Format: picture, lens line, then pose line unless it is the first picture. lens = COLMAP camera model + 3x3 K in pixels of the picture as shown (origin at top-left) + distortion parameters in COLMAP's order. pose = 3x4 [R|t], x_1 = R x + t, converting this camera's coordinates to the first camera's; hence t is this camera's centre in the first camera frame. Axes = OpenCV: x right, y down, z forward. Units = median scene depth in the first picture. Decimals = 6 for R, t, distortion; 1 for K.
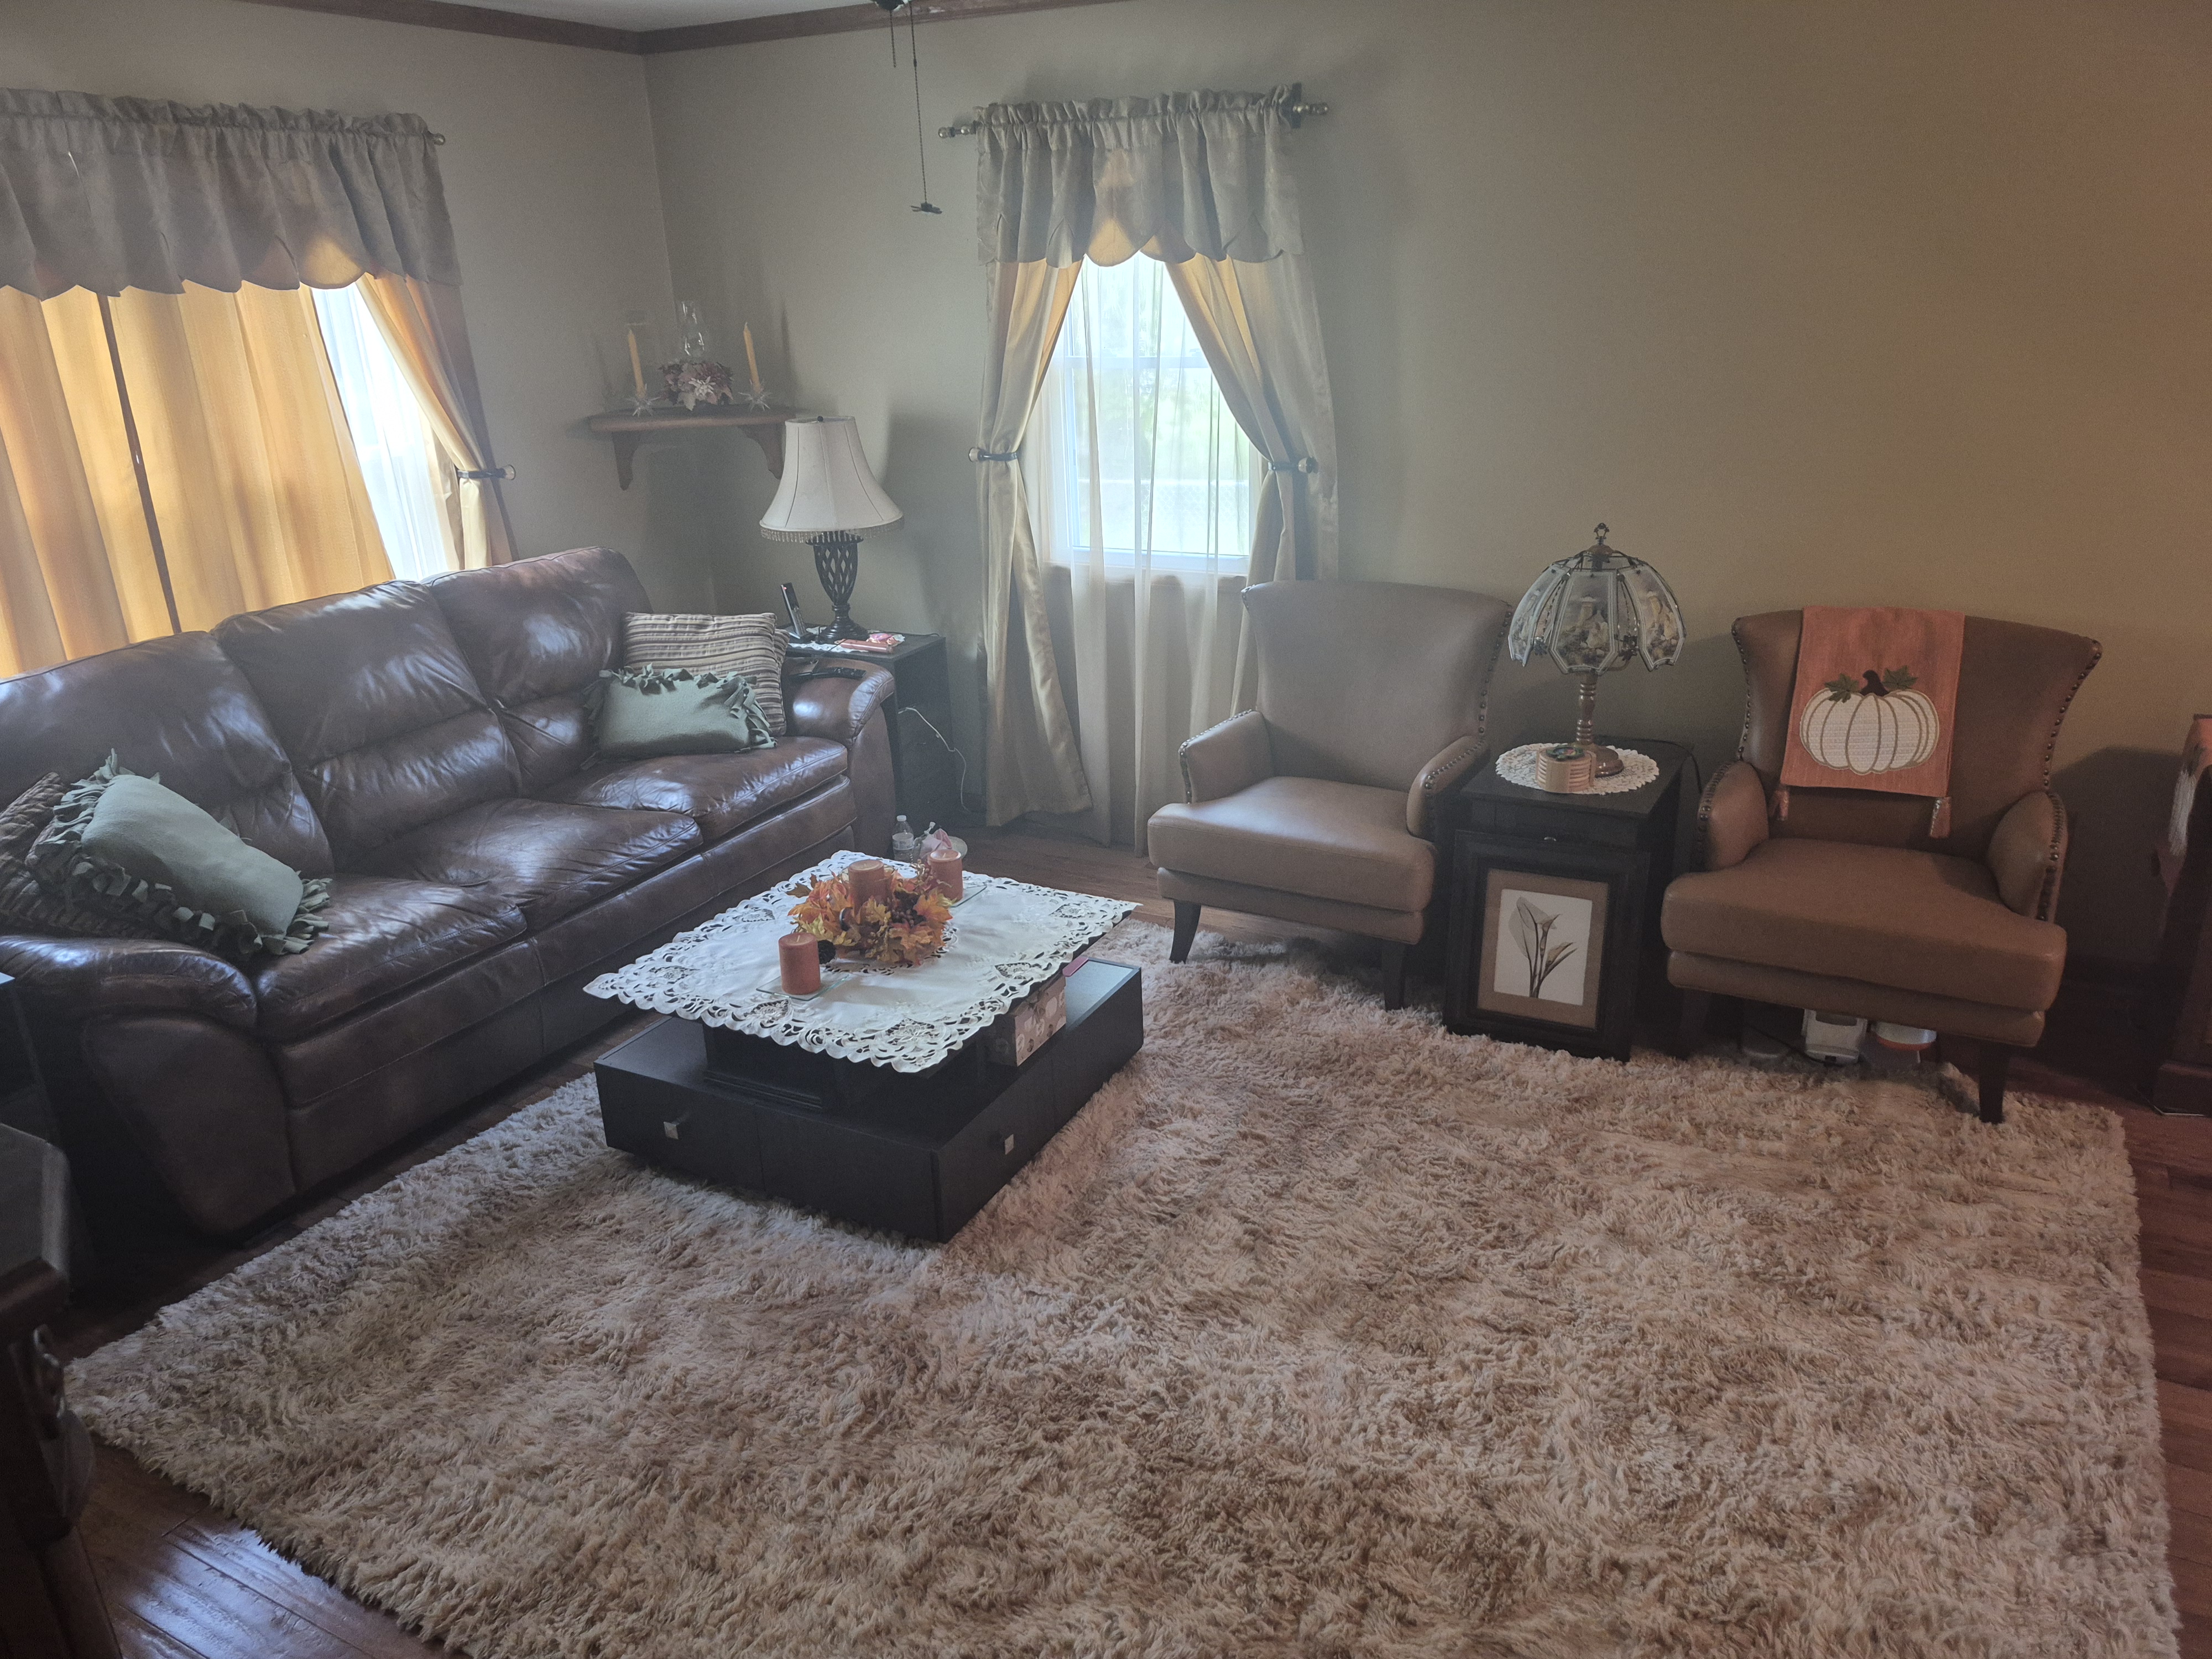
lens RADIAL K [[1503.0, 0, 1098.5], [0, 1503.0, 854.8], [0, 0, 1]] dist [0.068717, -0.106540]
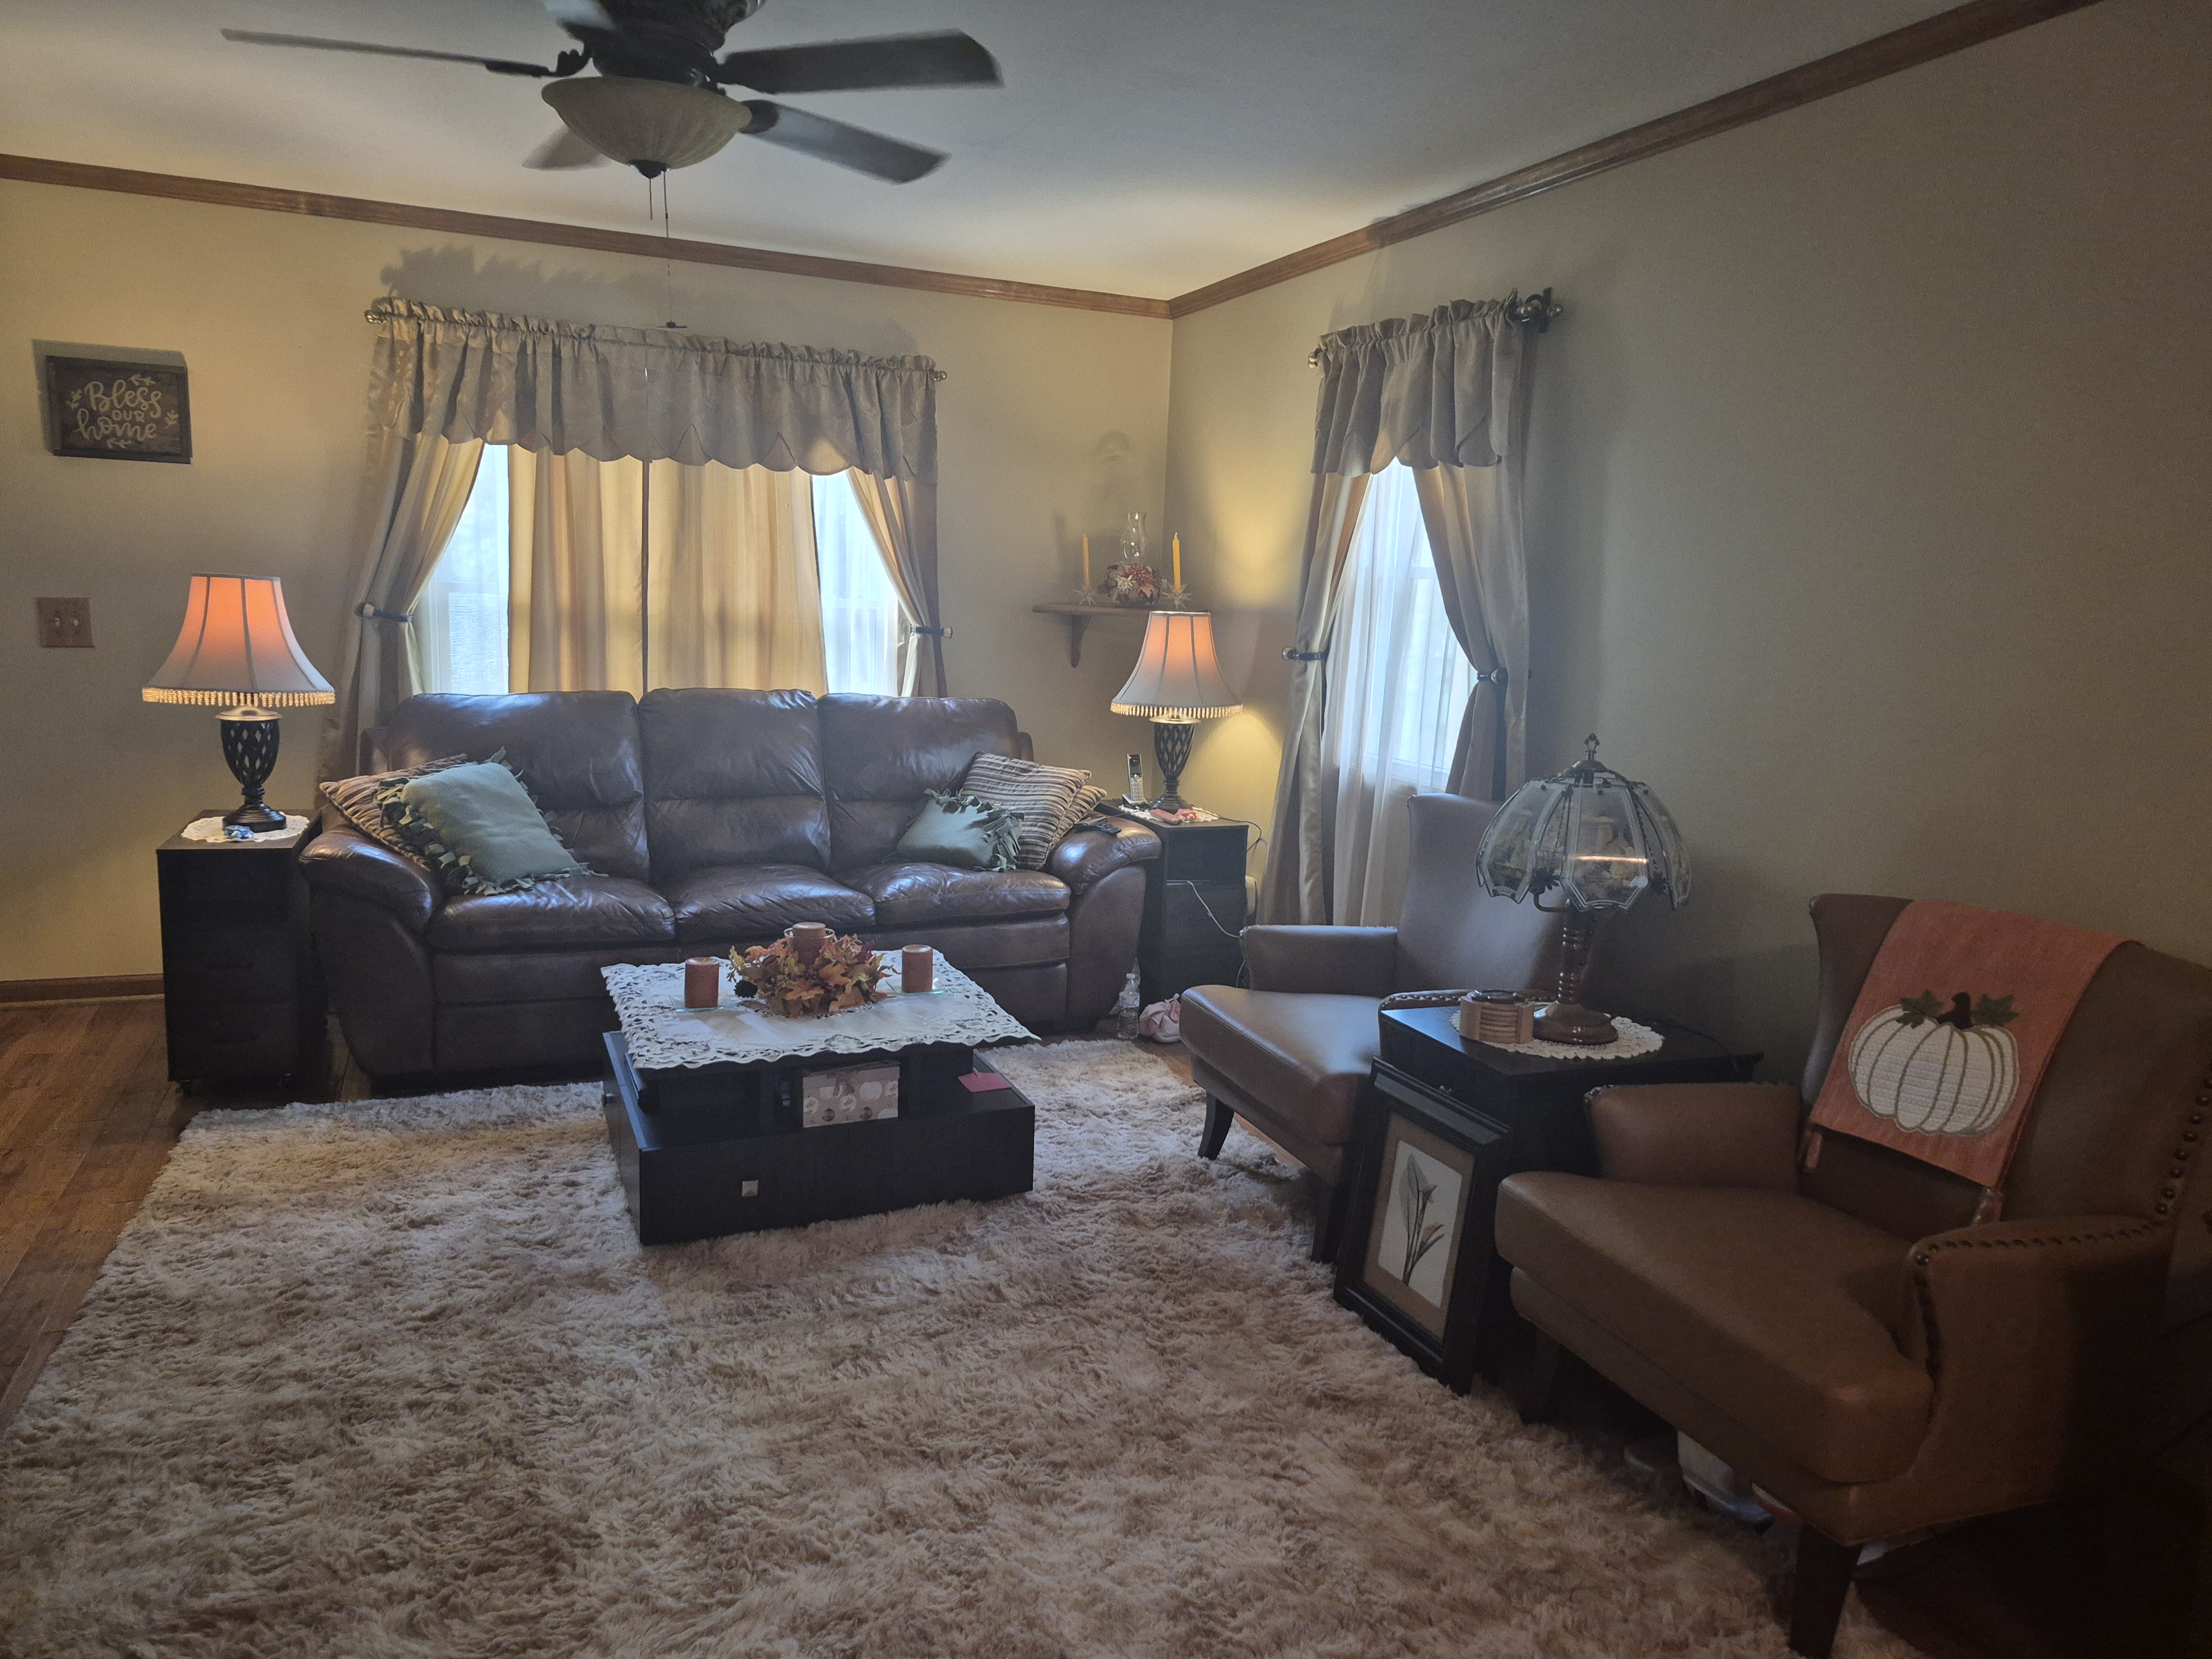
lens RADIAL K [[1507.4, 0, 1091.8], [0, 1507.4, 828.5], [0, 0, 1]] dist [0.060796, -0.059675]
pose [[0.766303, 0.161557, -0.621836, 0.720005], [-0.288379, 0.951383, -0.108201, -0.001652], [0.574123, 0.262239, 0.775637, 0.235683]]
